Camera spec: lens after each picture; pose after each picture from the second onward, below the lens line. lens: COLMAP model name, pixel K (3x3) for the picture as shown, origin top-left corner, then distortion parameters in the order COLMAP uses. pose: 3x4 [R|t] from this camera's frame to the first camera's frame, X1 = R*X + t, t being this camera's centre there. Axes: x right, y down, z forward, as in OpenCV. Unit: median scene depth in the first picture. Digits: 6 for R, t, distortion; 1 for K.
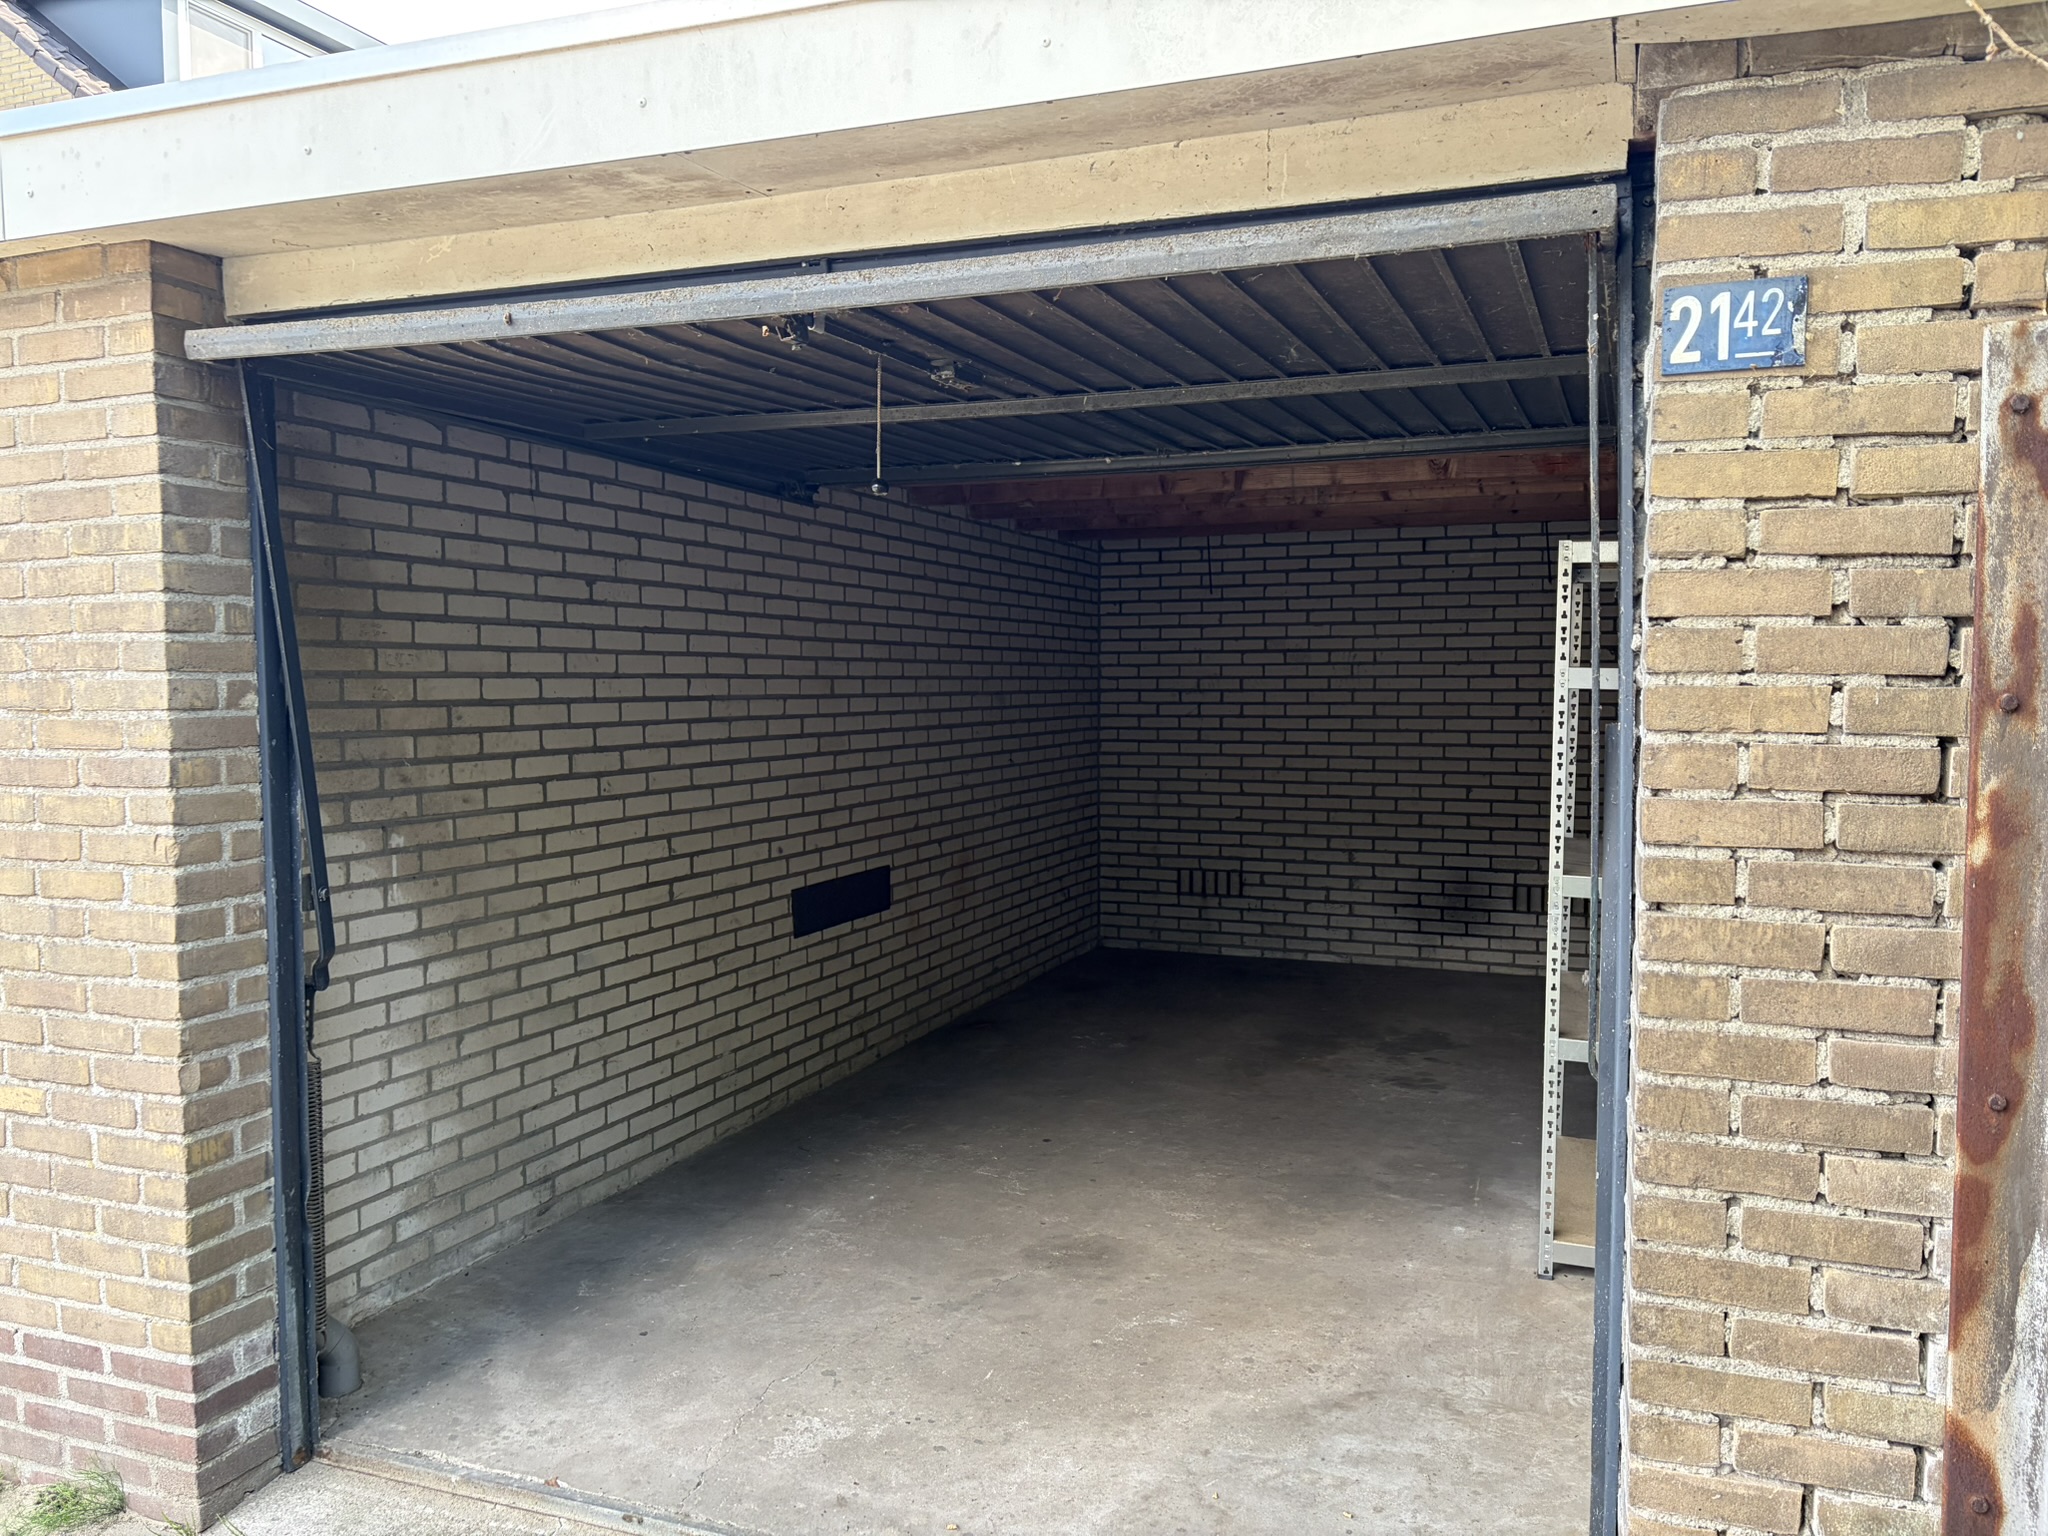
lens RADIAL K [[1538.9, 0, 1018.3], [0, 1538.9, 778.2], [0, 0, 1]] dist [0.113799, -0.122575]
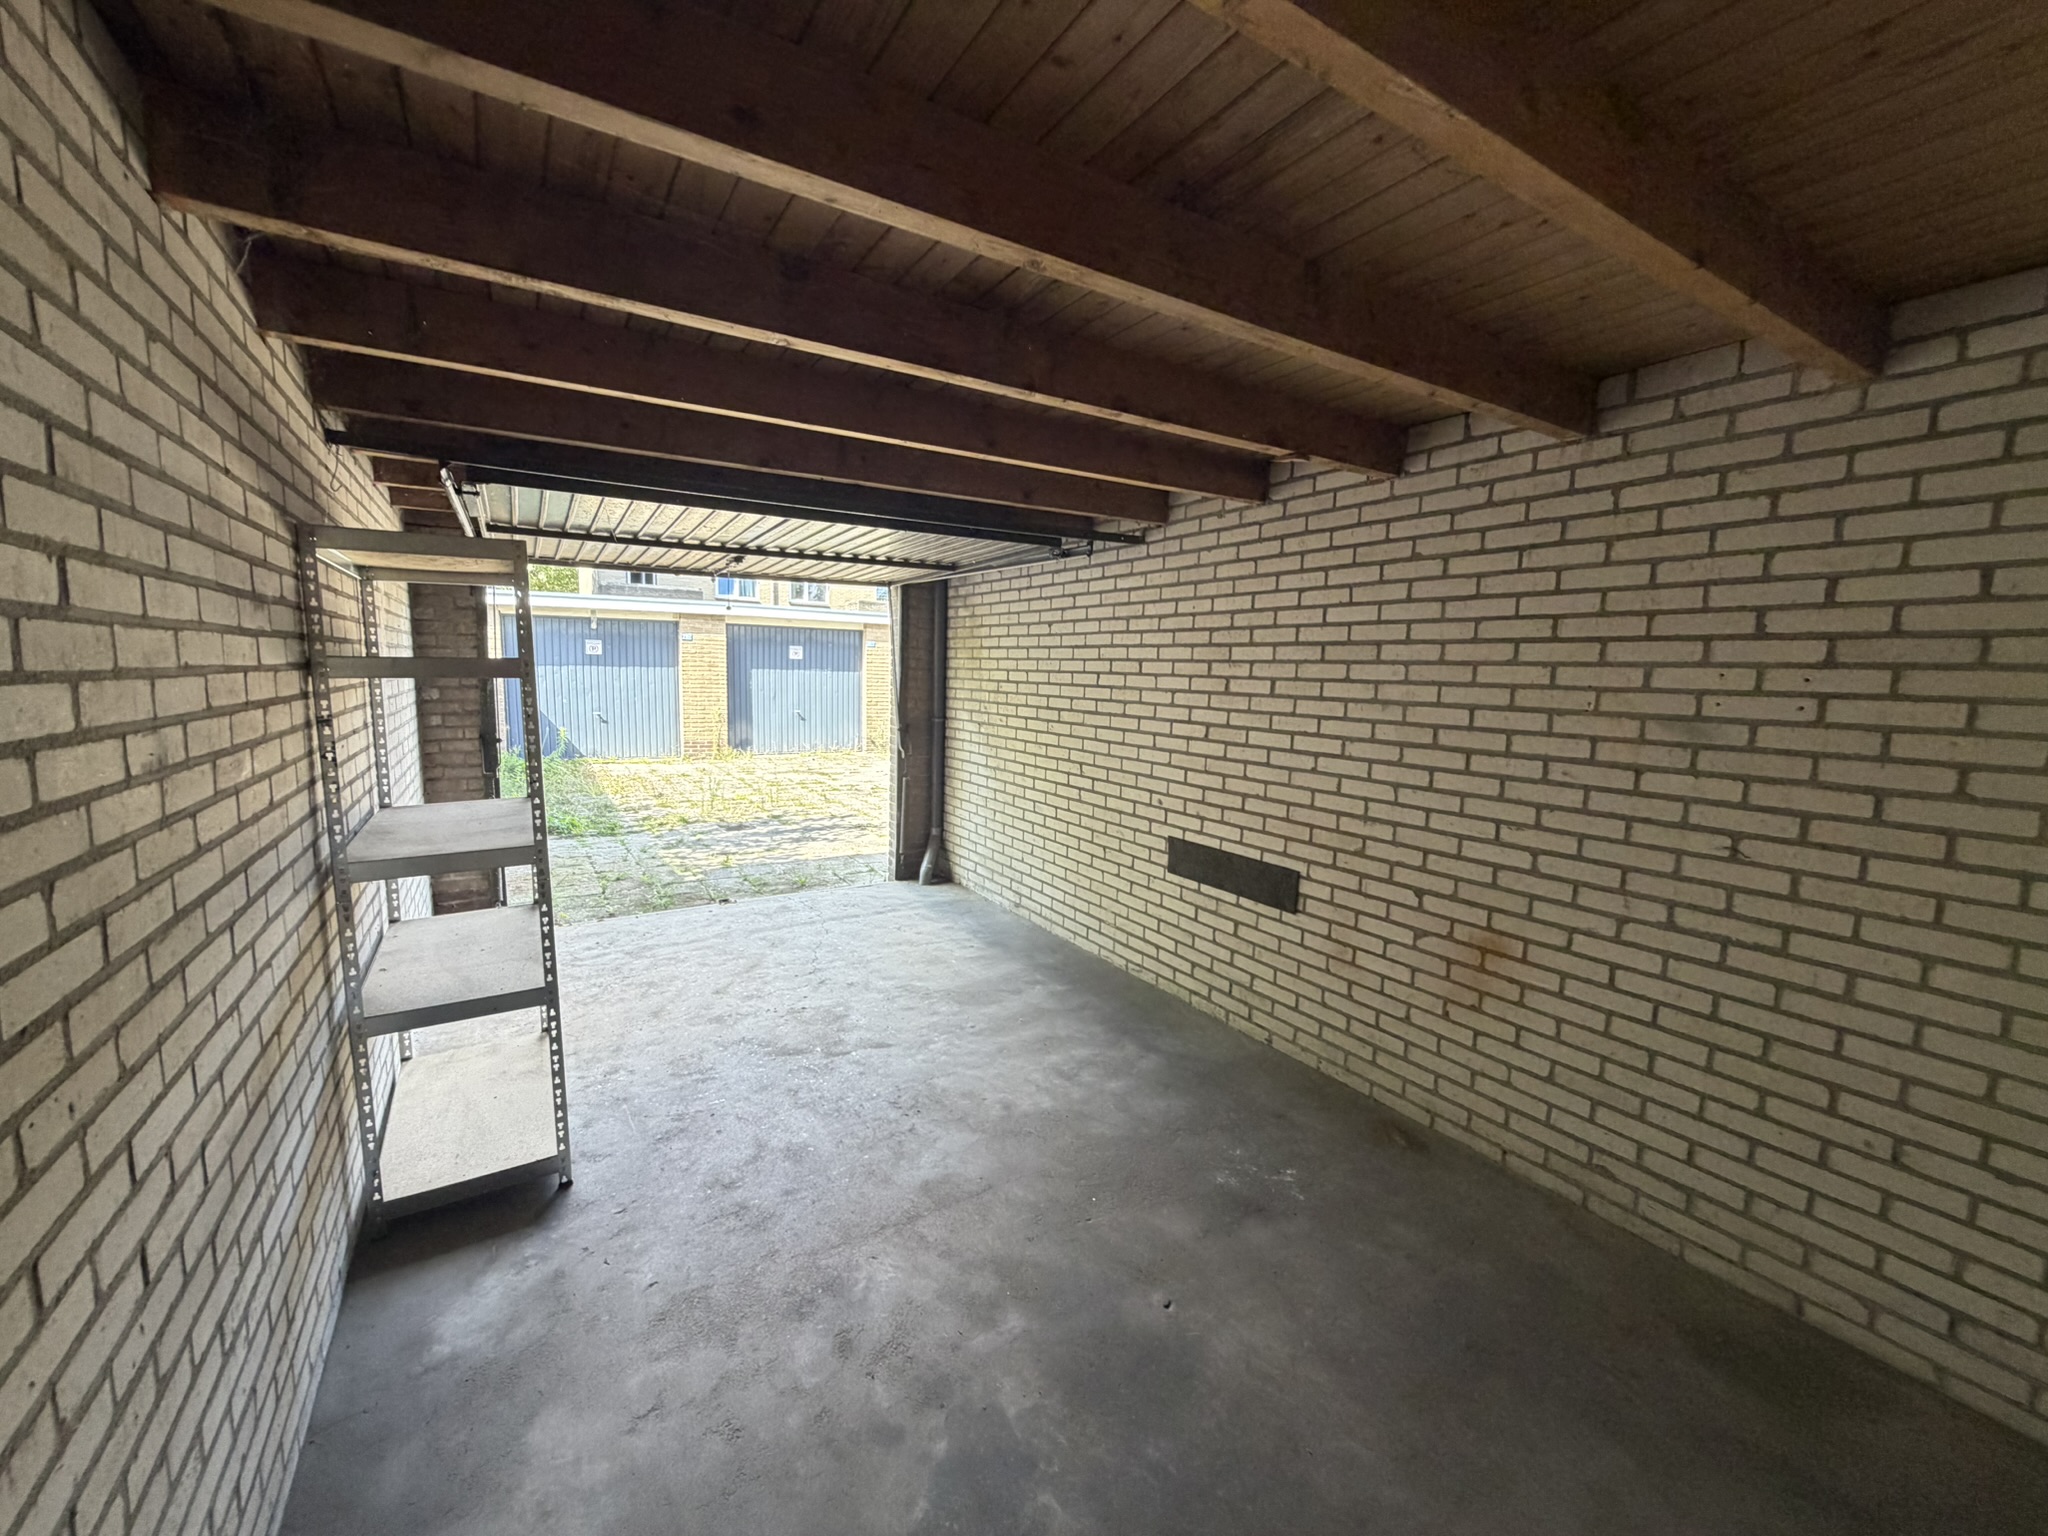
lens RADIAL K [[815.4, 0, 1013.8], [0, 815.4, 764.5], [0, 0, 1]] dist [-0.000133, 0.000031]
pose [[-0.603713, 0.083504, -0.792816, 0.596681], [-0.072241, 0.984677, 0.158722, -0.110261], [0.793922, 0.153096, -0.588430, 1.584810]]
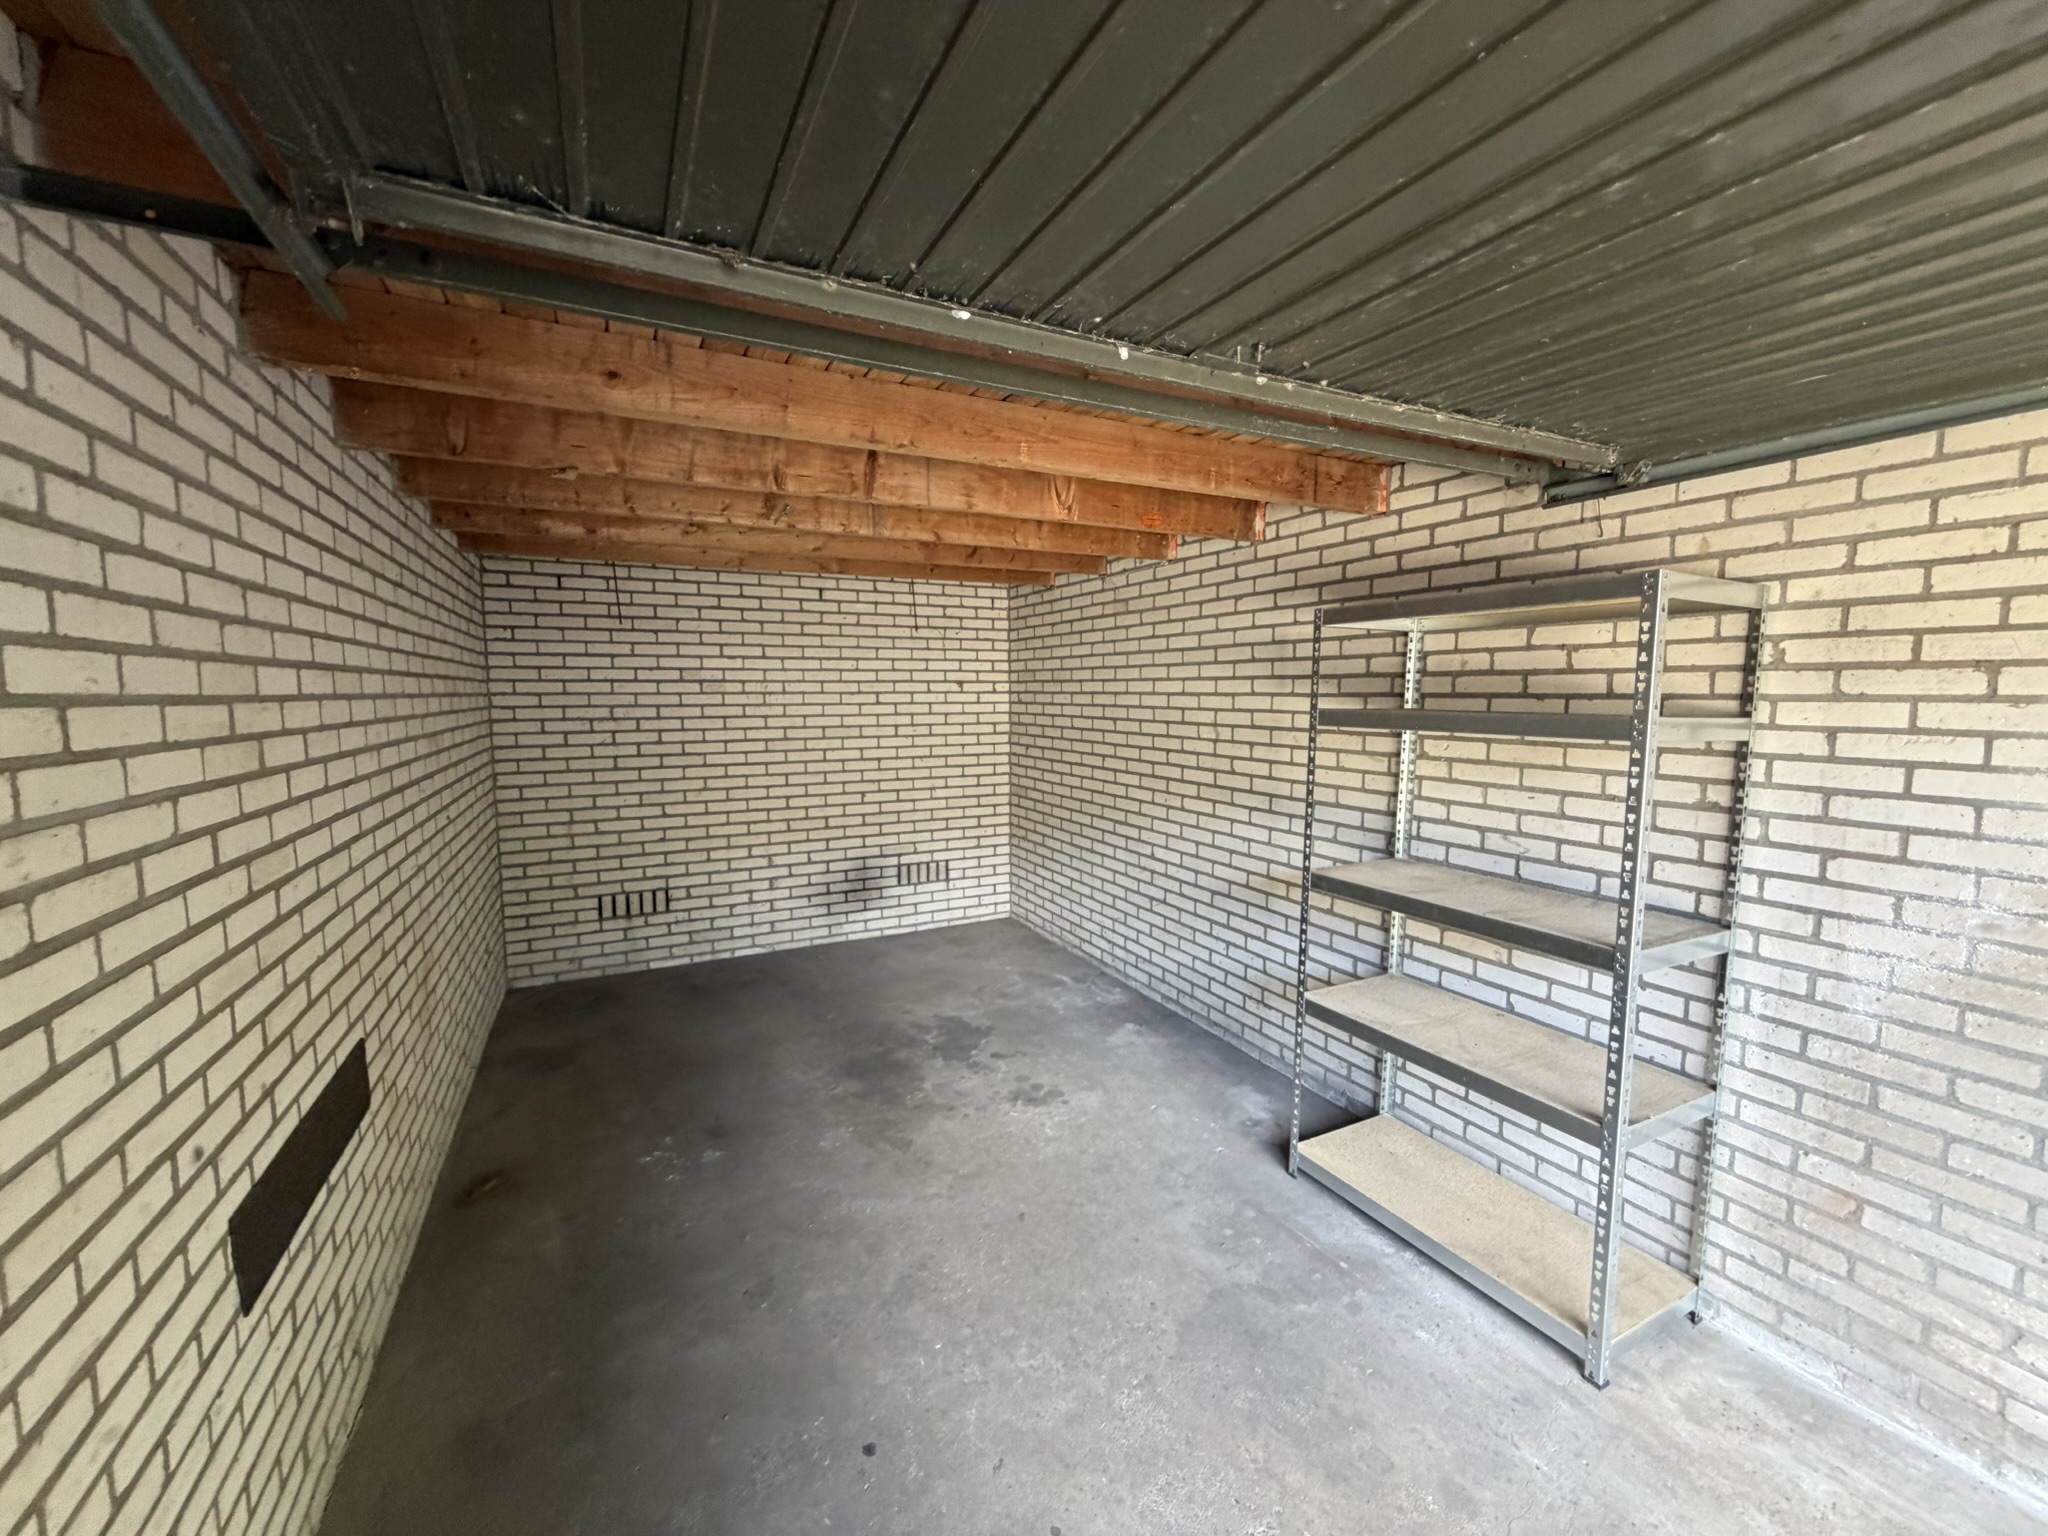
lens RADIAL K [[818.4, 0, 1015.6], [0, 818.4, 767.8], [0, 0, 1]] dist [-0.000260, -0.000039]
pose [[0.670218, -0.069998, 0.738856, -0.194814], [0.049143, 0.997543, 0.049927, -0.071676], [-0.740535, 0.002847, 0.672012, 0.818204]]
